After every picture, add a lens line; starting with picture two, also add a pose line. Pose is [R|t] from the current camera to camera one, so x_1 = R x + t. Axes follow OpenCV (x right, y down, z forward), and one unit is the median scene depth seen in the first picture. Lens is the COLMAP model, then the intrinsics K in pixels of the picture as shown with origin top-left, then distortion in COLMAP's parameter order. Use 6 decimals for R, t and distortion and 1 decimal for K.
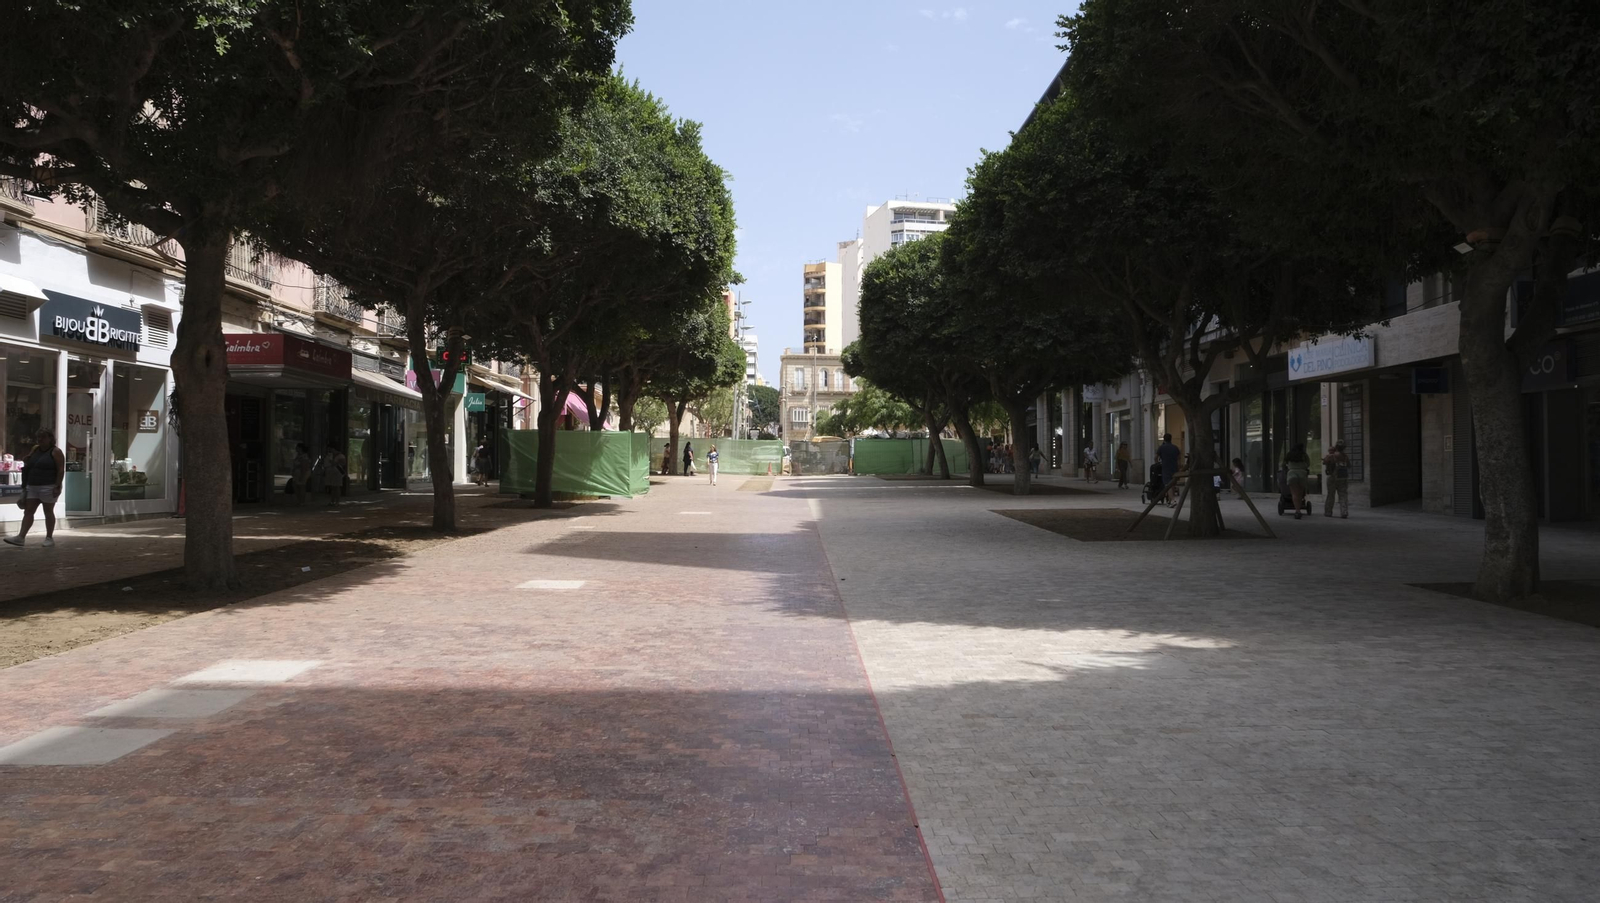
lens RADIAL K [[1113.1, 0, 821.5], [0, 1113.1, 450.6], [0, 0, 1]] dist [-0.010617, 0.004670]
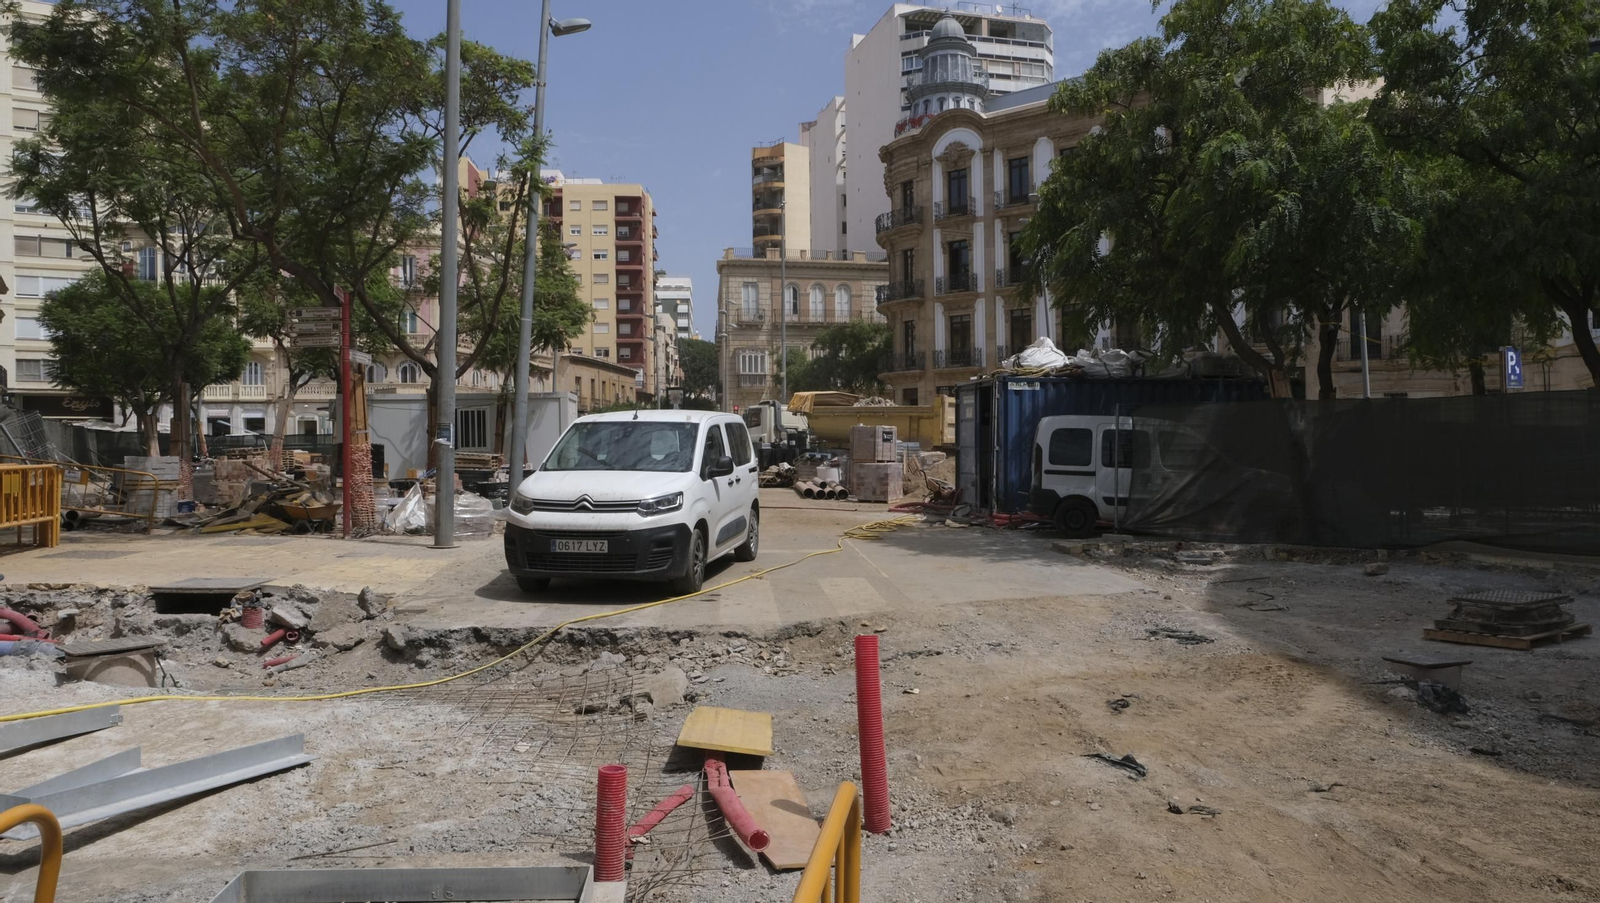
lens RADIAL K [[1113.1, 0, 821.5], [0, 1113.1, 450.6], [0, 0, 1]] dist [-0.010617, 0.004670]
pose [[0.998630, -0.012328, 0.050859, -0.012677], [0.010962, 0.999574, 0.027062, -0.001163], [-0.051171, -0.026468, 0.998339, 0.397553]]
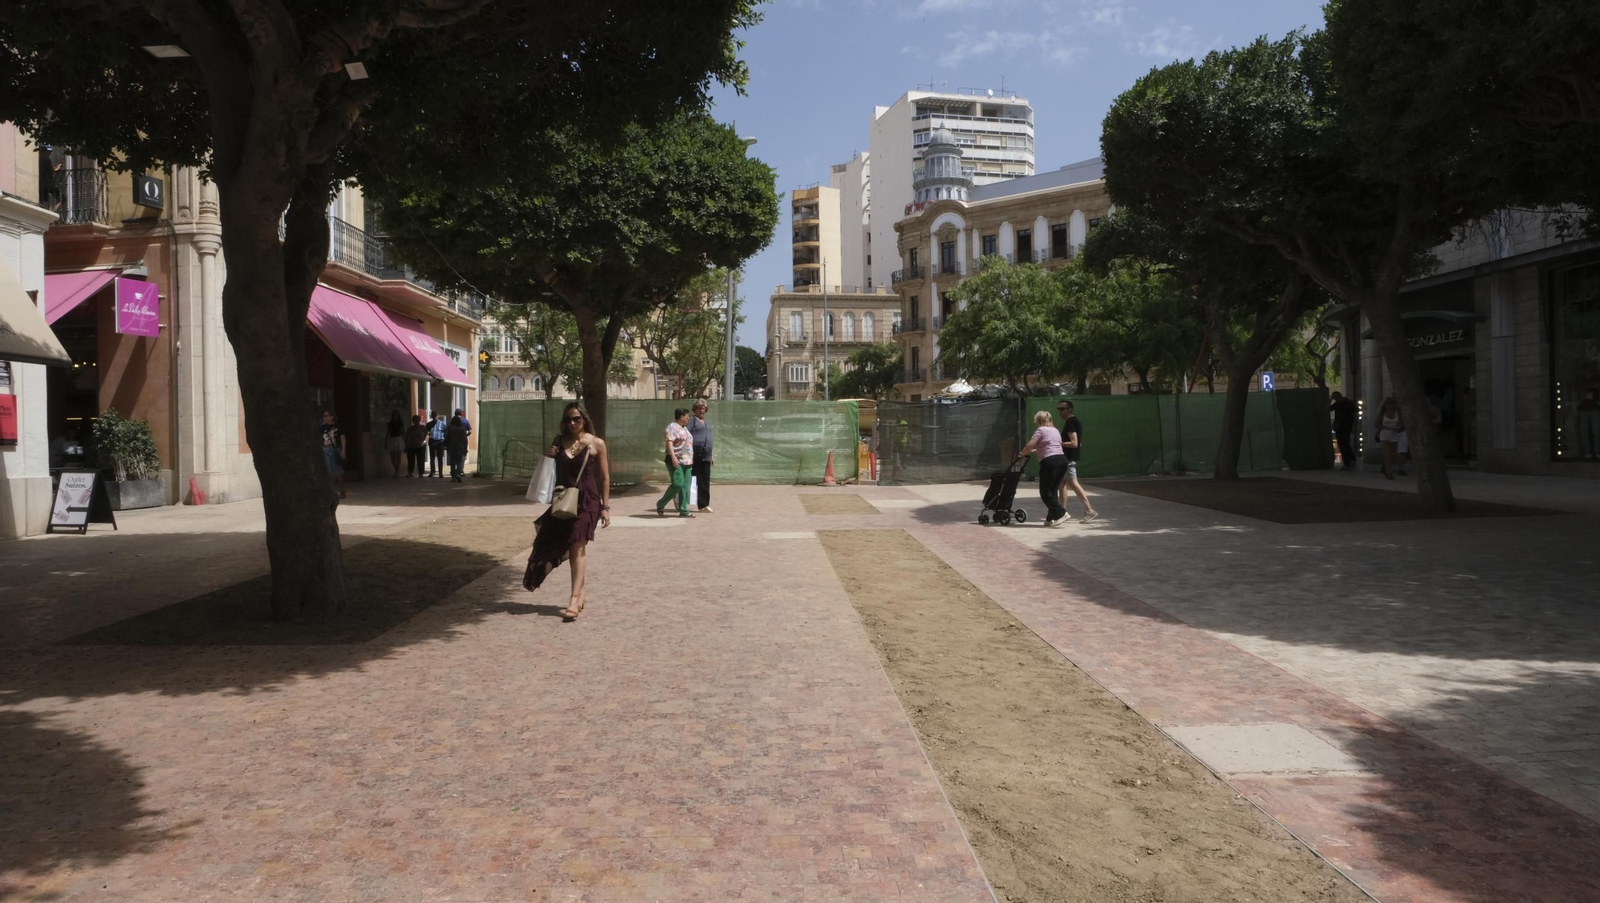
lens RADIAL K [[1113.1, 0, 821.5], [0, 1113.1, 450.6], [0, 0, 1]] dist [-0.010617, 0.004670]
pose [[0.999495, -0.015788, 0.027560, -0.024275], [0.014994, 0.999473, 0.028783, -0.000922], [-0.027999, -0.028355, 0.999206, 0.230995]]
